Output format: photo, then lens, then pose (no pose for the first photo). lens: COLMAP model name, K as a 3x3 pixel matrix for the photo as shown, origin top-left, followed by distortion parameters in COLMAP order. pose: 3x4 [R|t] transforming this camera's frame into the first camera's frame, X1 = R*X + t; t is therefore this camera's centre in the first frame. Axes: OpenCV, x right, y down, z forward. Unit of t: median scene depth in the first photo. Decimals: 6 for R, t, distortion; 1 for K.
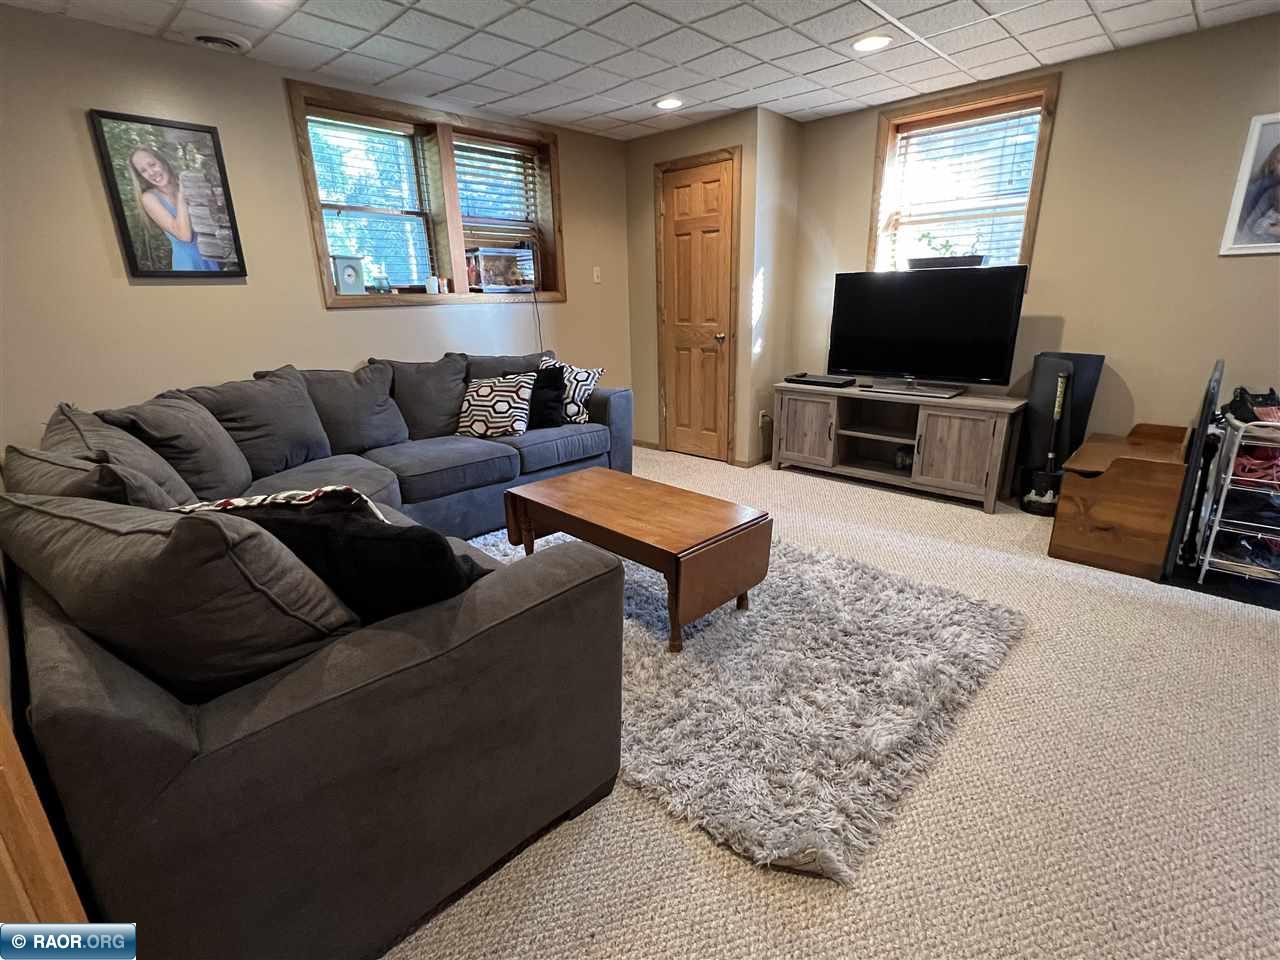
lens RADIAL K [[601.5, 0, 640.0], [0, 601.5, 480.0], [0, 0, 1]] dist [0.000221, -0.000406]
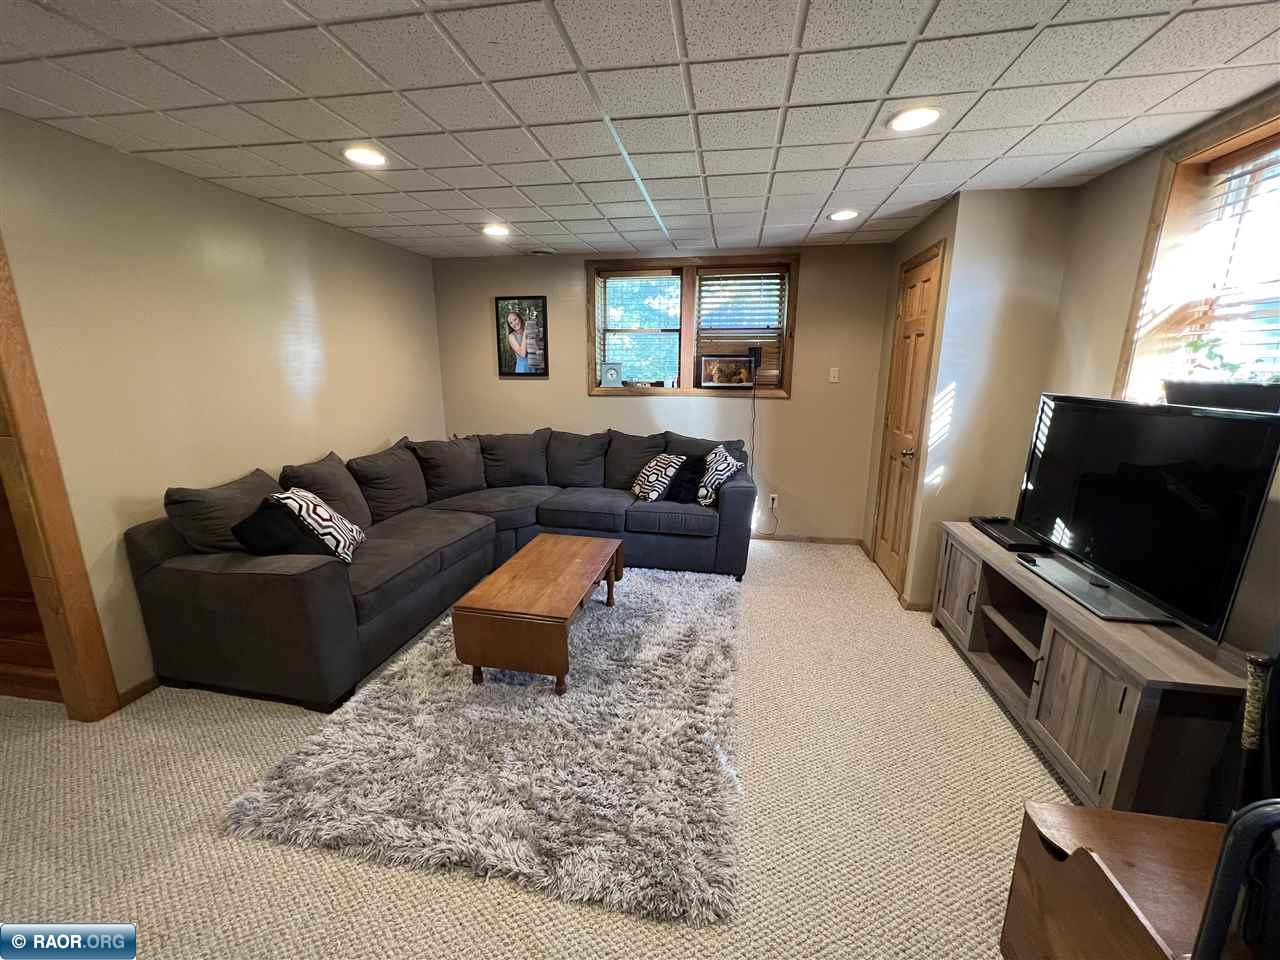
lens RADIAL K [[507.5, 0, 640.0], [0, 507.5, 480.0], [0, 0, 1]] dist [-0.000180, 0.000217]
pose [[0.561829, 0.208305, -0.800598, 0.631359], [-0.259040, 0.963407, 0.068881, -0.185609], [0.785650, 0.168687, 0.595230, 0.328124]]
